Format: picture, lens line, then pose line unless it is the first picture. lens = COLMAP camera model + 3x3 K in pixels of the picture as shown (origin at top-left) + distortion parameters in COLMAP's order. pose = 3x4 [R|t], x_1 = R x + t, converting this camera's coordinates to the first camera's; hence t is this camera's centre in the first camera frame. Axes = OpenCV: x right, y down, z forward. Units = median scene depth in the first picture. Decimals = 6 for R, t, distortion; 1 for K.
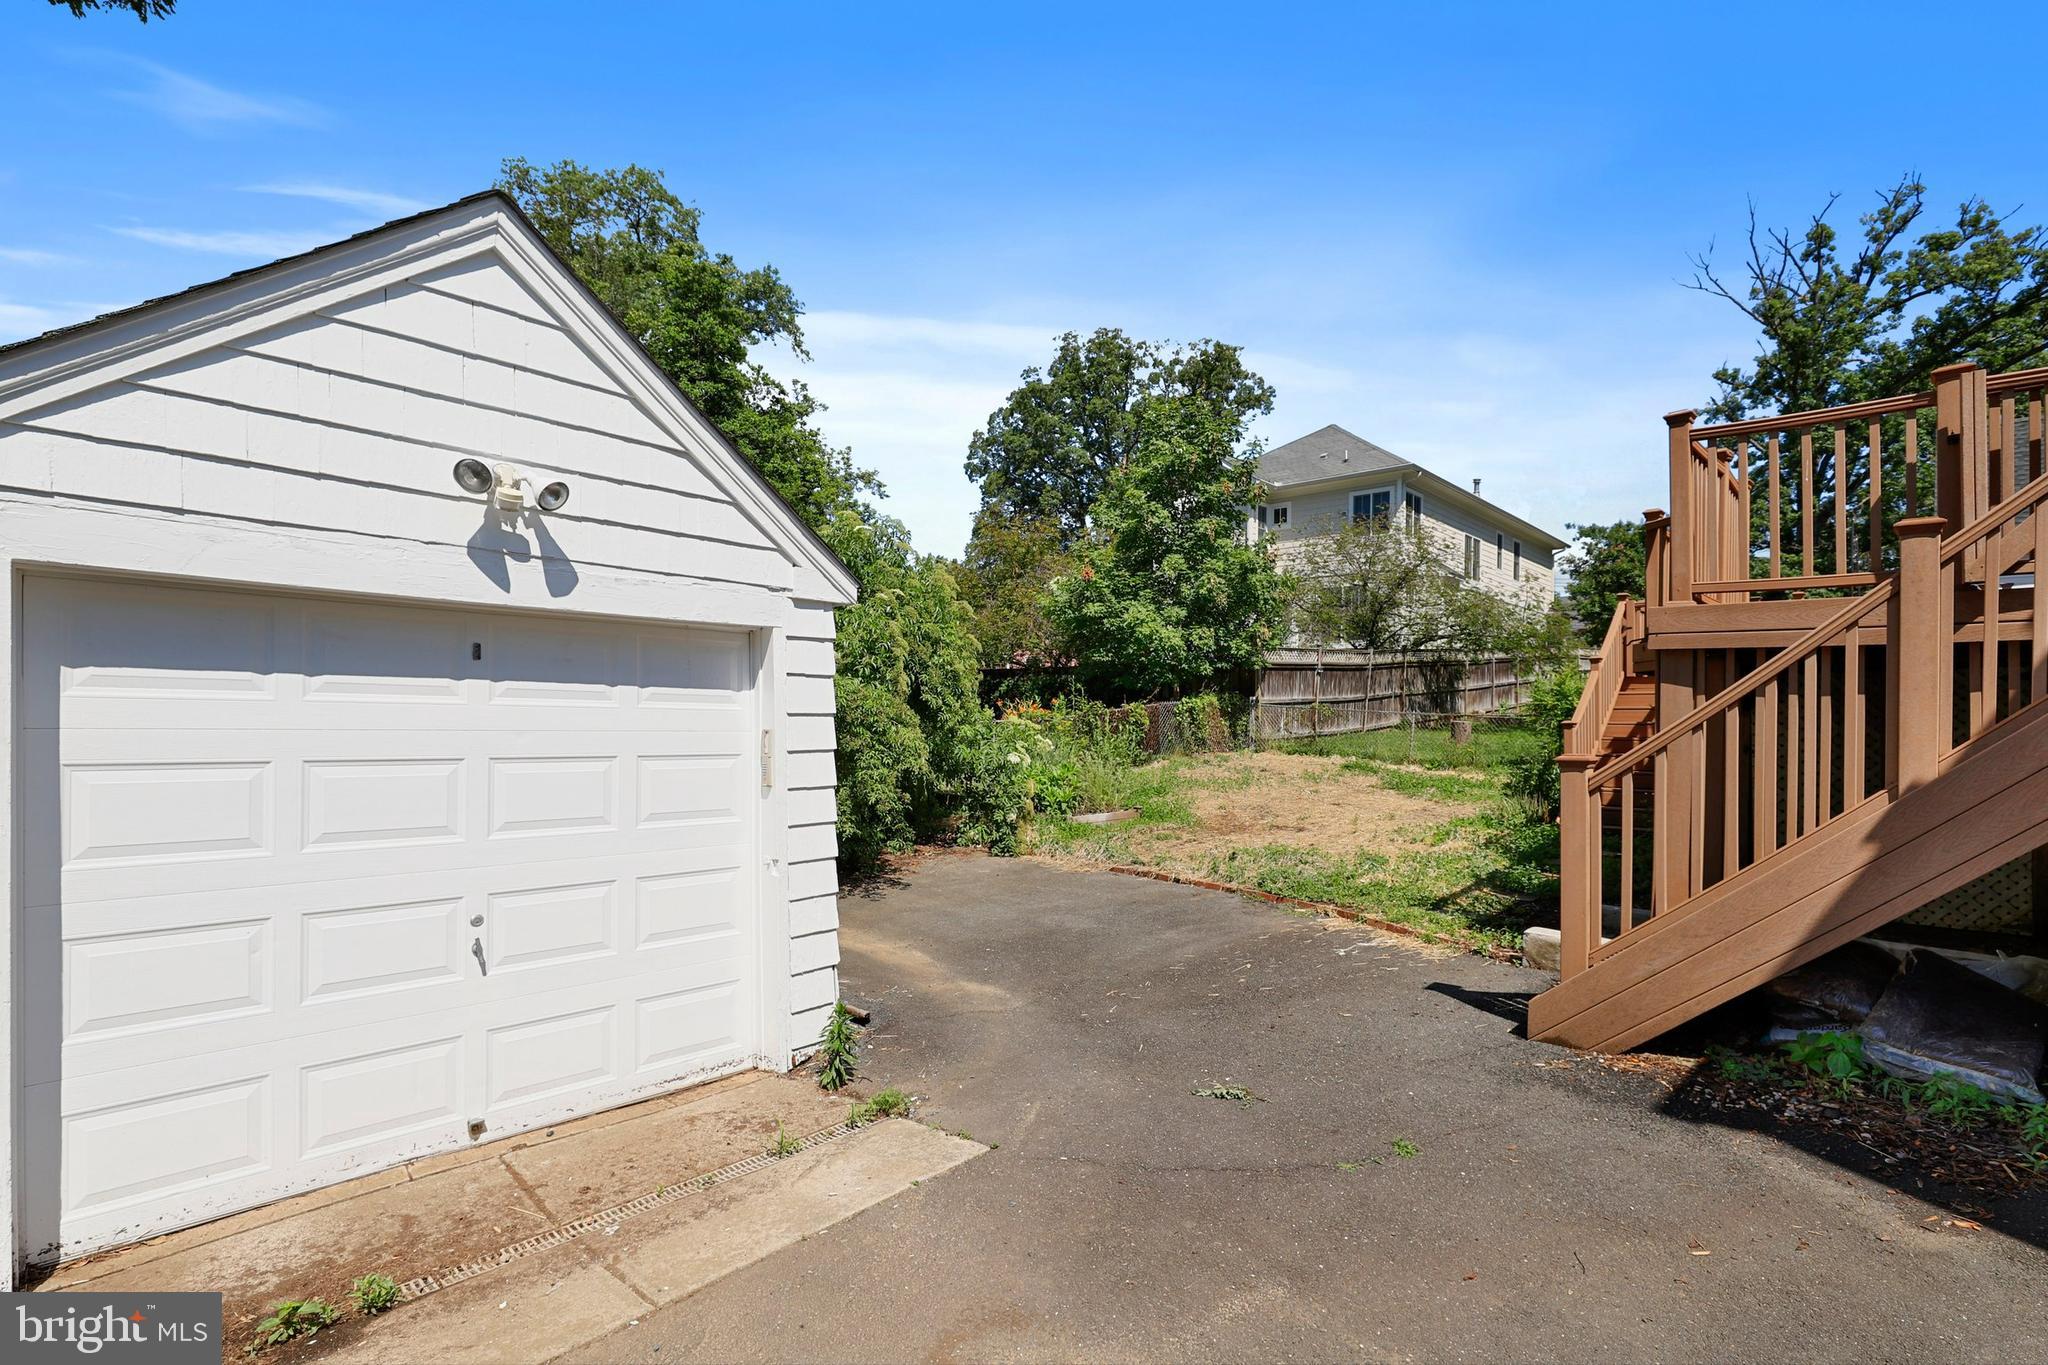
lens RADIAL K [[966.8, 0, 1028.8], [0, 966.8, 718.3], [0, 0, 1]] dist [-0.000218, -0.000230]
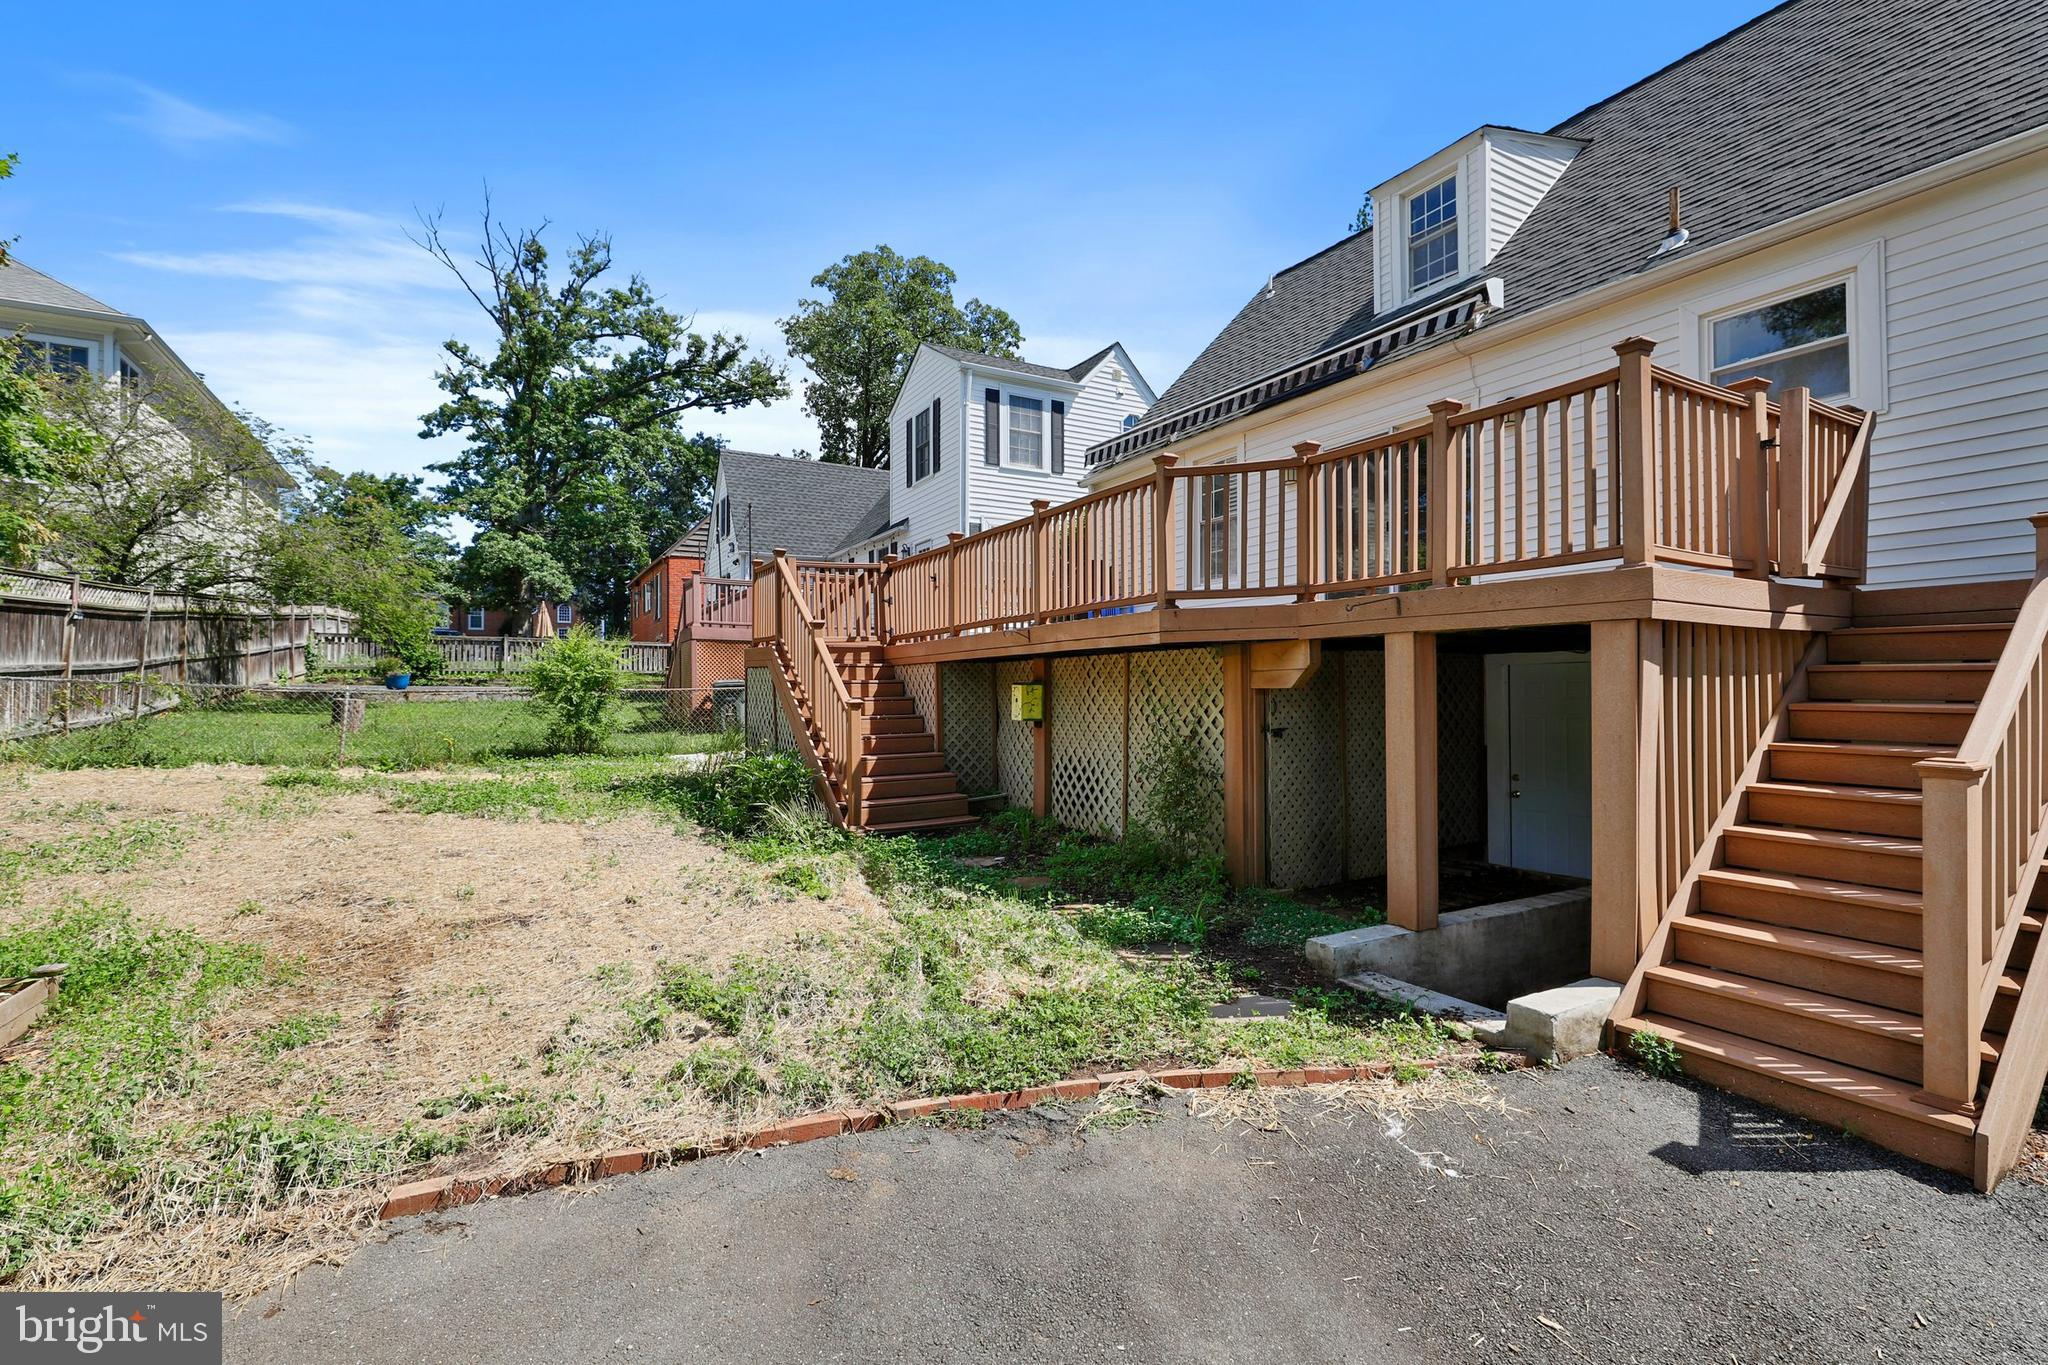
lens RADIAL K [[922.2, 0, 1024.0], [0, 922.2, 682.5], [0, 0, 1]] dist [-0.000618, -0.000133]
pose [[0.288508, -0.006316, 0.957457, -0.277098], [0.009823, 0.999945, 0.003636, -0.030271], [-0.957427, 0.008356, 0.288554, 1.406225]]
